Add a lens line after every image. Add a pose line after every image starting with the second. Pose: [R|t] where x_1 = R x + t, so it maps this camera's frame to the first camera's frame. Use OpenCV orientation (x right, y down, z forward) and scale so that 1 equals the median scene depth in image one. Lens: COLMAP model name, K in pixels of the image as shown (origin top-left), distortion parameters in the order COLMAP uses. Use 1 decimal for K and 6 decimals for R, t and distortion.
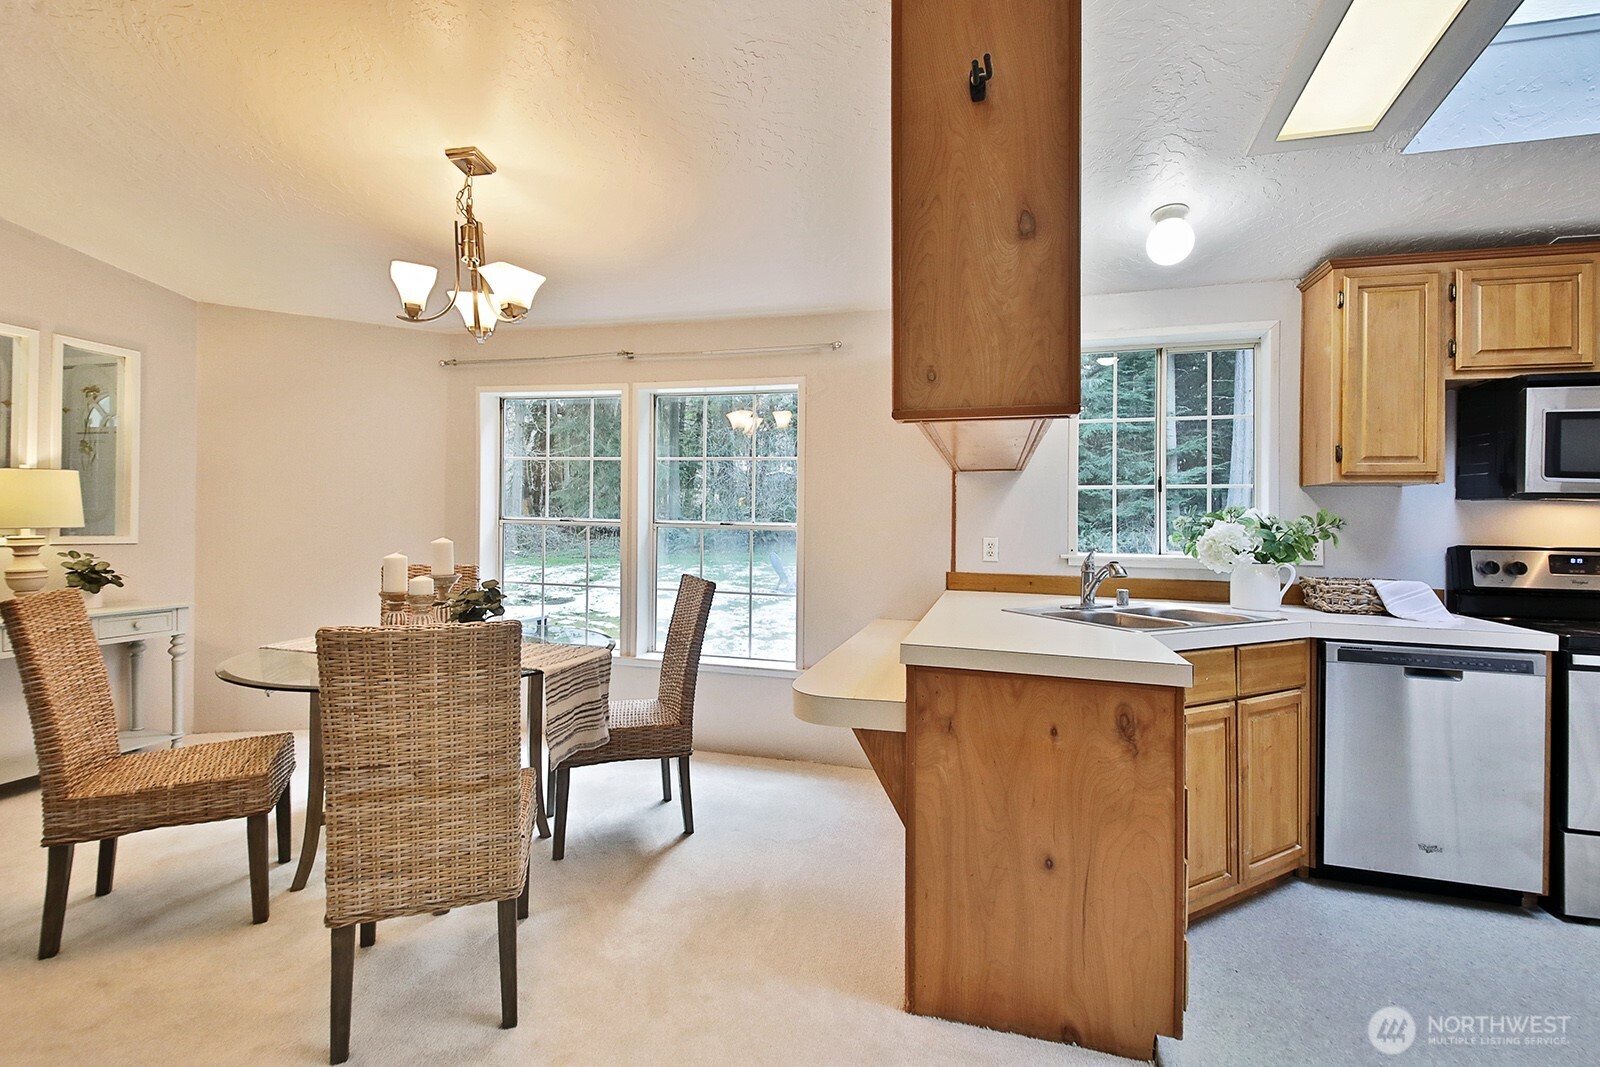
lens RADIAL K [[690.3, 0, 797.6], [0, 690.3, 524.8], [0, 0, 1]] dist [0.032622, -0.020993]
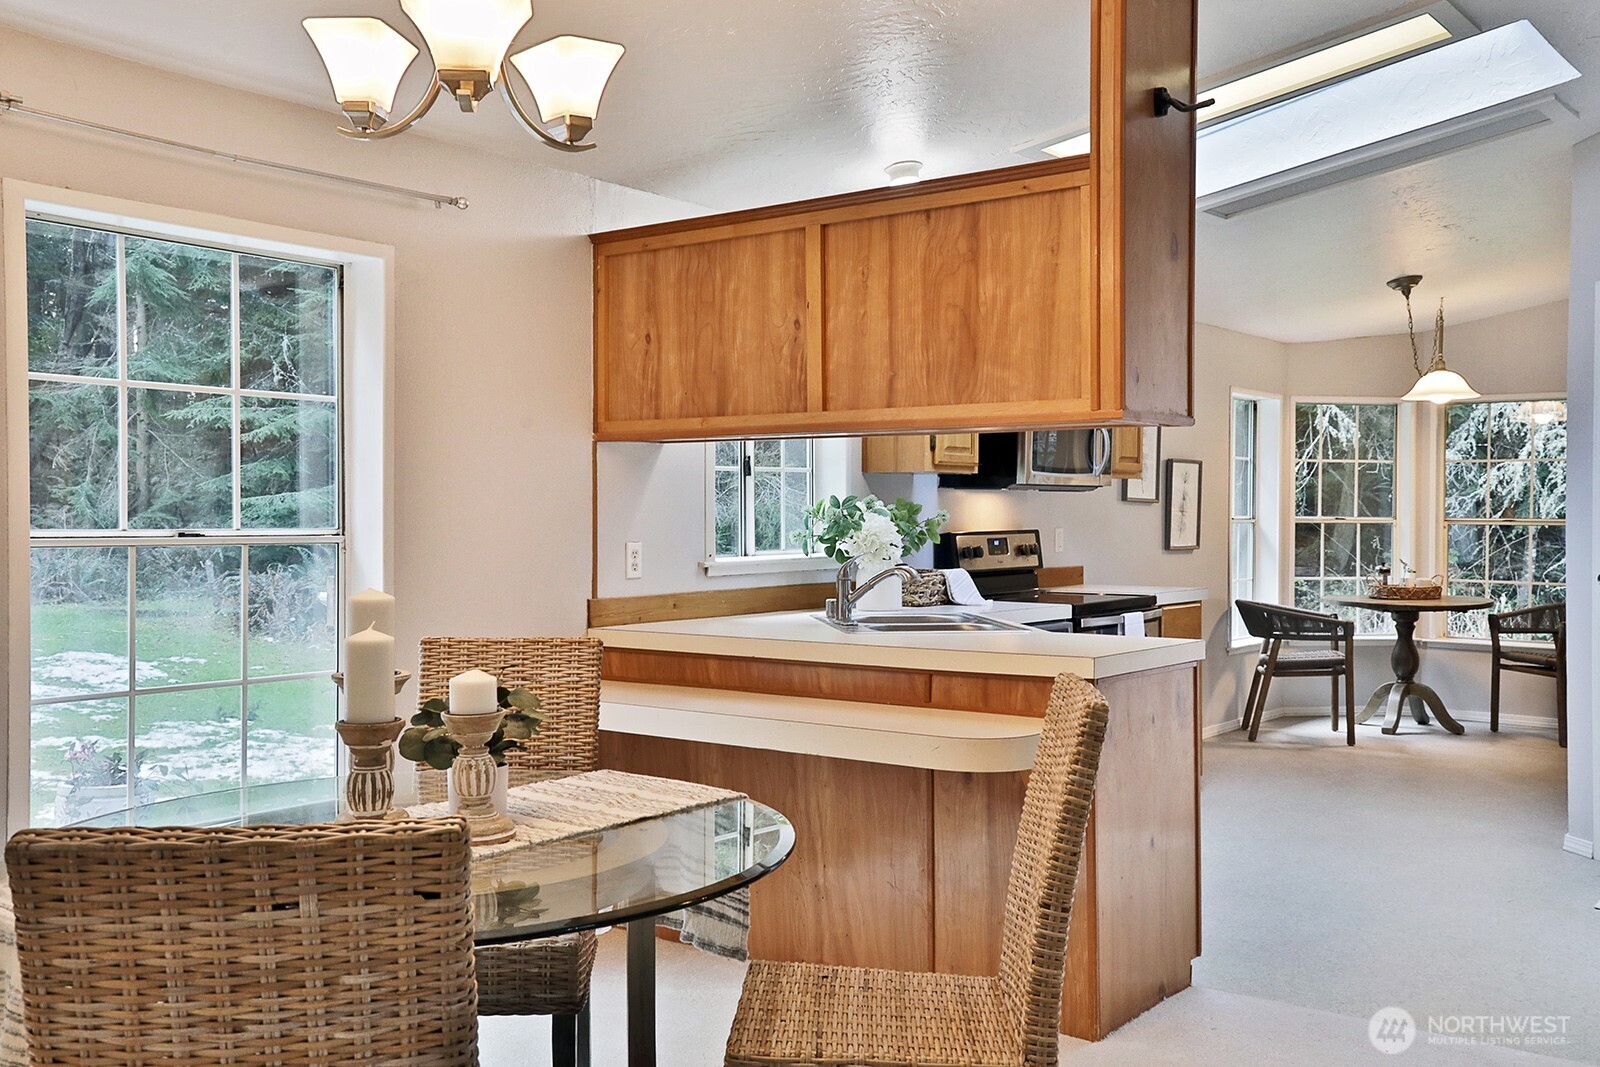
lens RADIAL K [[1519.4, 0, 800.0], [0, 1519.4, 533.5], [0, 0, 1]] dist [-0.003279, 0.268121]
pose [[0.368146, -0.032094, 0.929214, -1.272839], [0.010062, 0.999483, 0.030534, -0.041440], [-0.929714, -0.001891, 0.368279, 0.391980]]
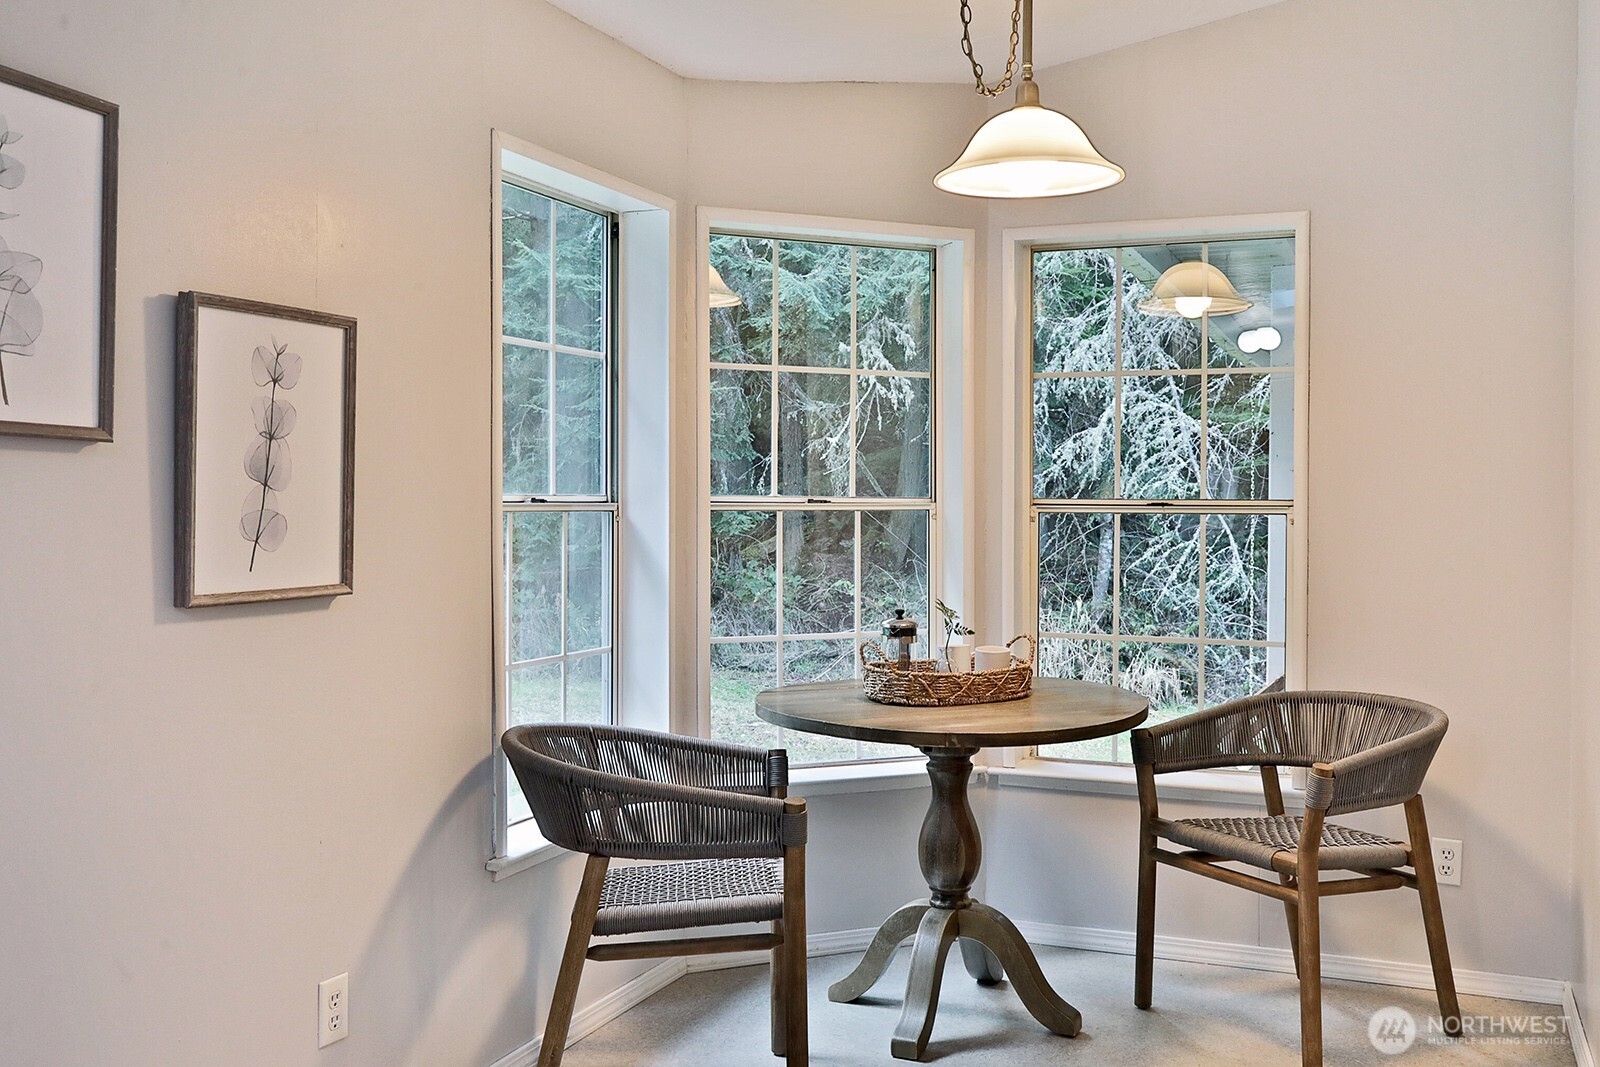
lens RADIAL K [[1519.4, 0, 800.0], [0, 1519.4, 533.5], [0, 0, 1]] dist [-0.003279, 0.268121]
pose [[0.113498, -0.042404, 0.992633, 0.987351], [0.006518, 0.999099, 0.041935, 0.014161], [-0.993517, 0.001710, 0.113672, 0.370986]]
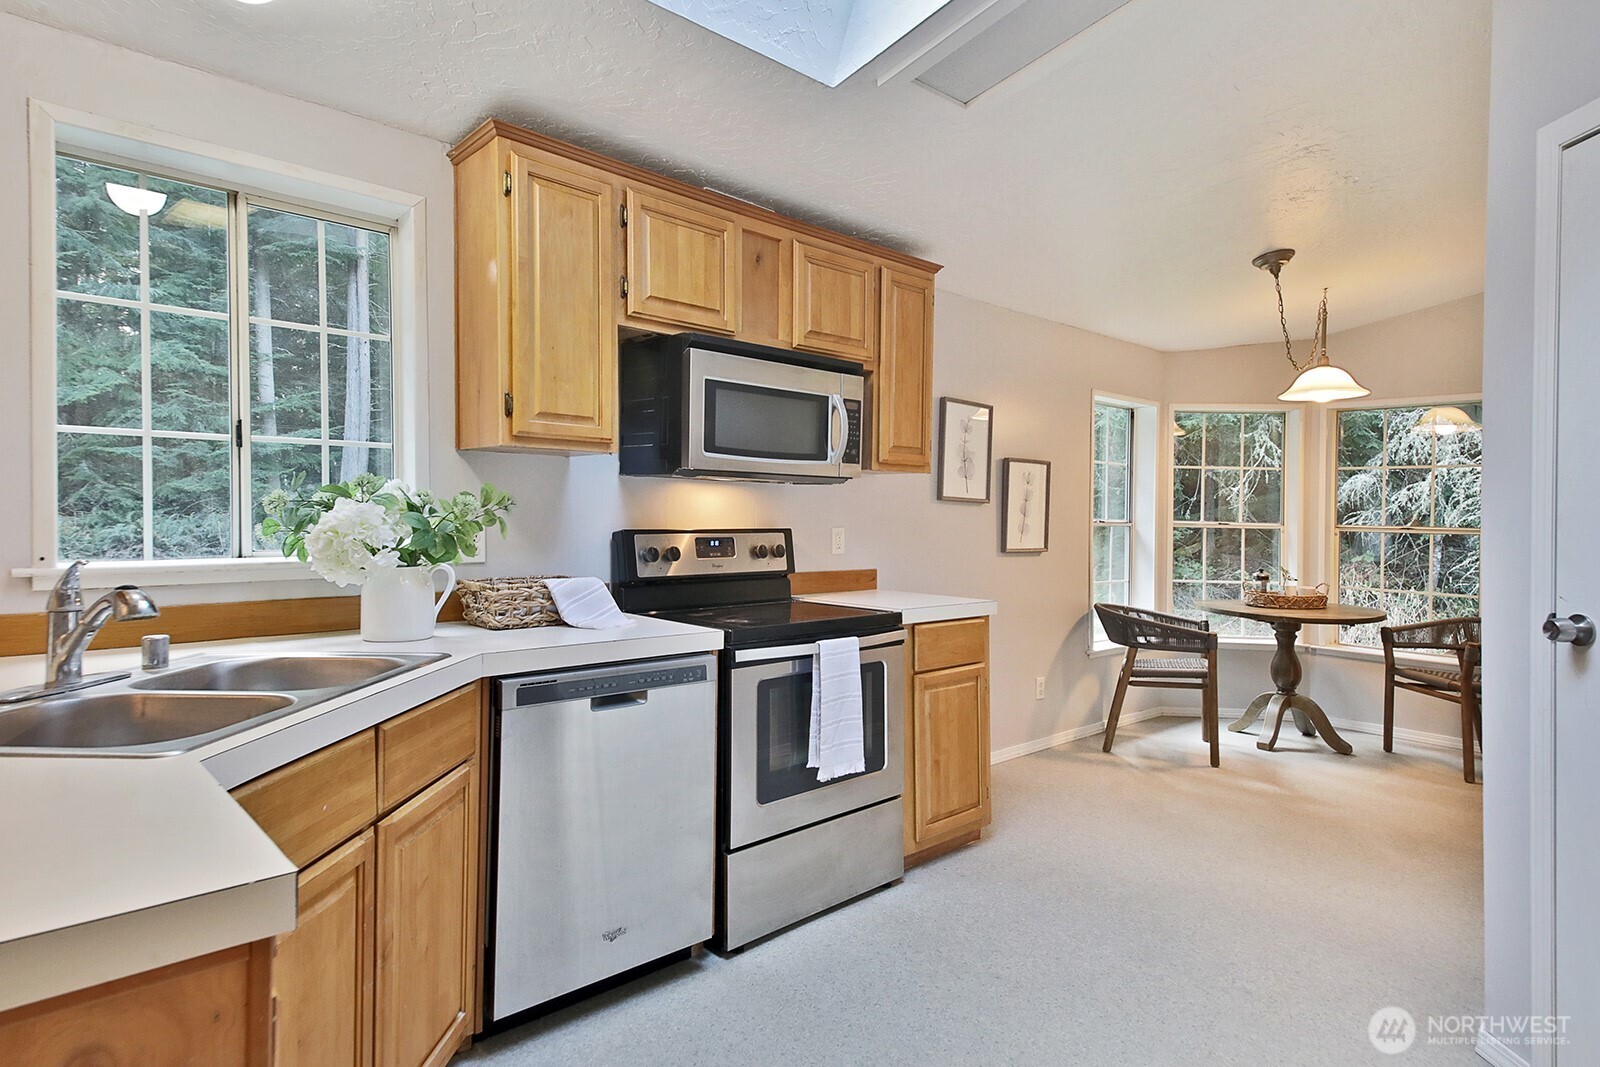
lens RADIAL K [[875.6, 0, 797.1], [0, 875.6, 511.9], [0, 0, 1]] dist [0.117769, -0.071109]
pose [[0.520966, -0.007687, 0.853543, 0.158971], [-0.000693, 0.999955, 0.009429, -0.002186], [-0.853577, -0.005504, 0.520937, 0.282455]]
